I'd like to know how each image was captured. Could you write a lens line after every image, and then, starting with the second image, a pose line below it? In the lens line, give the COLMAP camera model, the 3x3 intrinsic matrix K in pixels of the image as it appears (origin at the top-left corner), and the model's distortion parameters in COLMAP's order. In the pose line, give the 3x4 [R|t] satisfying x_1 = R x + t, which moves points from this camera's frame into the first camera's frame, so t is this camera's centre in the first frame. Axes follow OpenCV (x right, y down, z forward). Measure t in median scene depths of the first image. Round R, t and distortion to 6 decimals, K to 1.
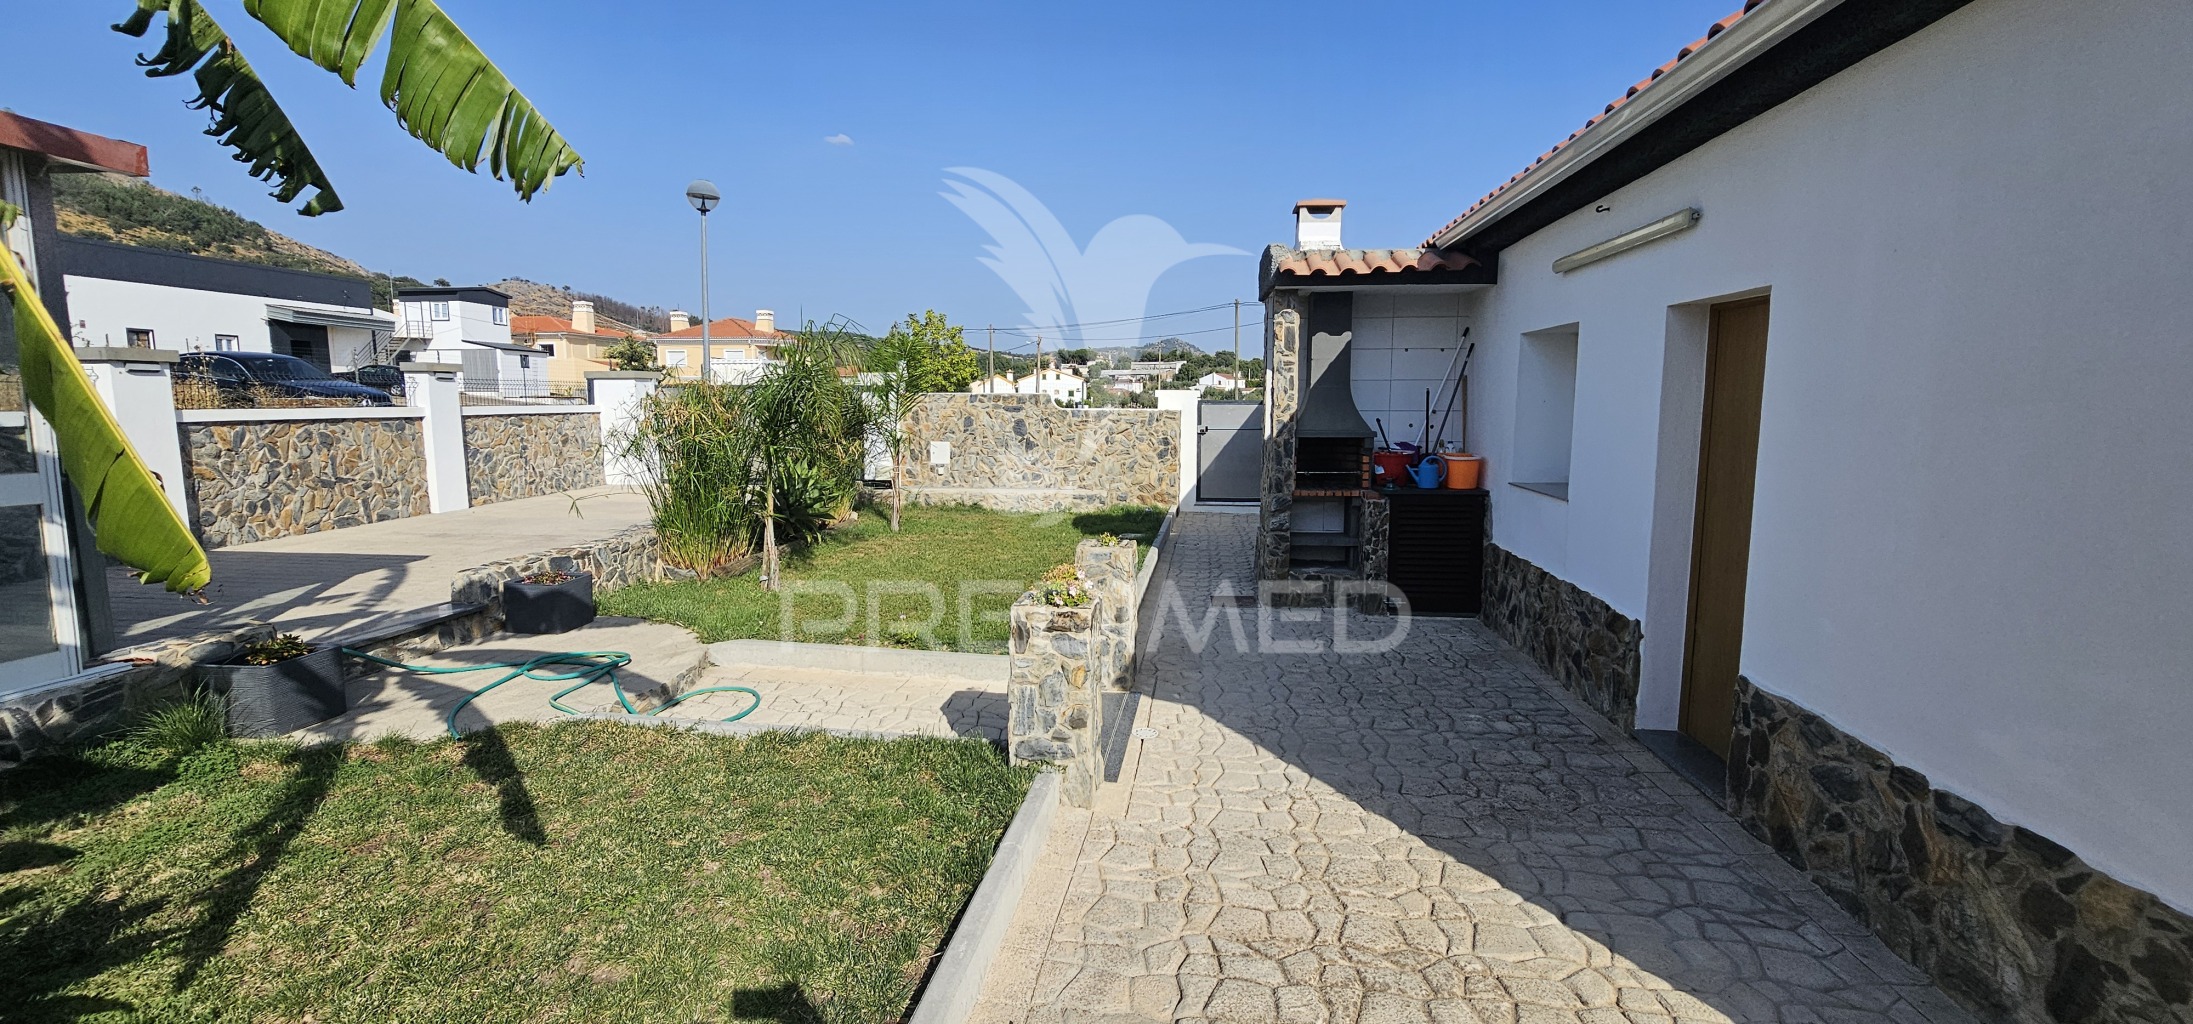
lens RADIAL K [[904.4, 0, 1096.5], [0, 904.4, 506.8], [0, 0, 1]] dist [0.001802, -0.000065]
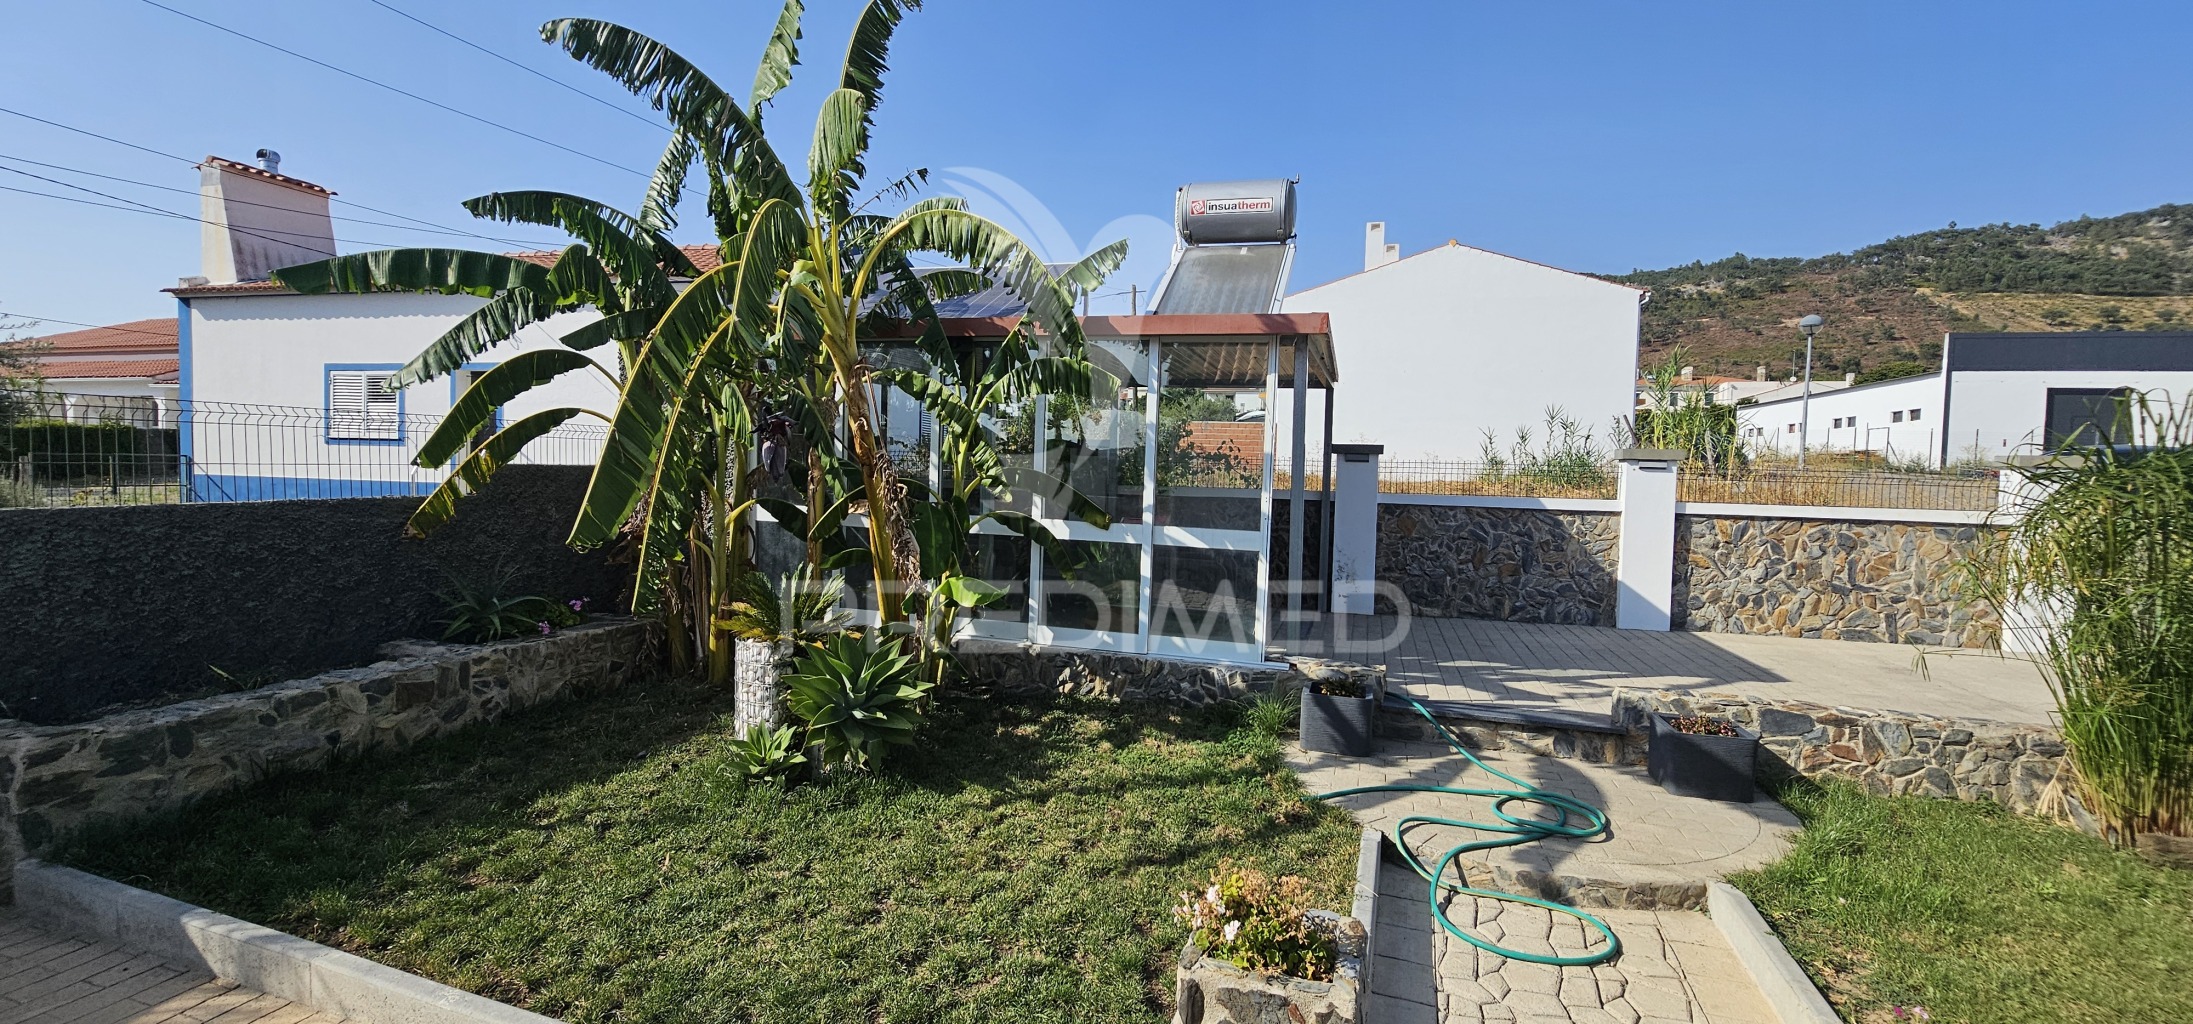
lens RADIAL K [[904.4, 0, 1097.1], [0, 904.4, 511.0], [0, 0, 1]] dist [0.001802, -0.000065]
pose [[-0.197293, 0.043045, -0.979399, 0.213680], [-0.142531, 0.987161, 0.072098, -0.070317], [0.969928, 0.153819, -0.188625, 0.483402]]
